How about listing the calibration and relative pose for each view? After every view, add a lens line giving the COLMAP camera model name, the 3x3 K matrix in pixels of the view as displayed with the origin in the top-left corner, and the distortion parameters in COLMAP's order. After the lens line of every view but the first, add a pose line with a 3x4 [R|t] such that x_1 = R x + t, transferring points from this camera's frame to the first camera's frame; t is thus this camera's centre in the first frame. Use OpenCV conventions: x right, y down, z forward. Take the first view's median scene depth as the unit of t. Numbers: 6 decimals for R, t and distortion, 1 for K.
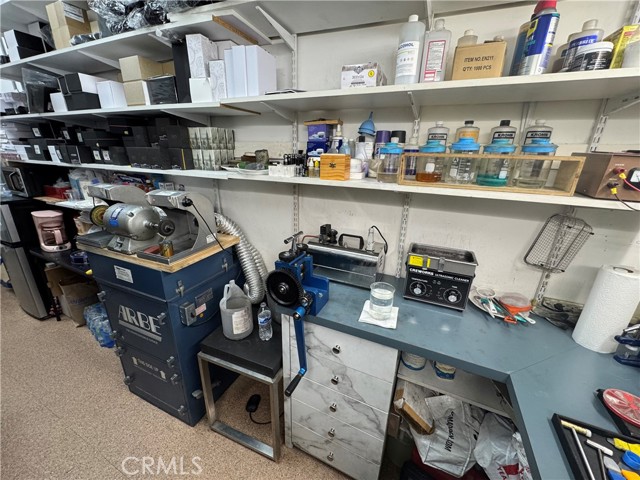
lens RADIAL K [[261.5, 0, 306.6], [0, 261.5, 243.2], [0, 0, 1]] dist [-0.000871, -0.000077]
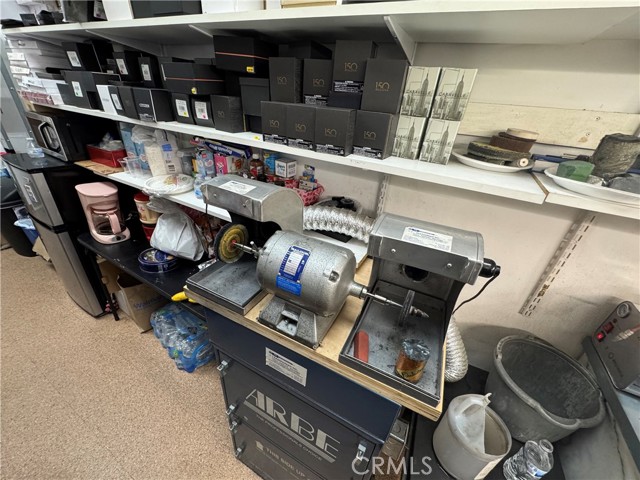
lens RADIAL K [[269.7, 0, 322.0], [0, 269.7, 256.5], [0, 0, 1]] dist [-0.001476, -0.000447]
pose [[0.996165, 0.081486, -0.031852, -0.368099], [-0.074064, 0.979222, 0.188781, -0.122582], [0.046574, -0.185698, 0.981502, 0.297128]]
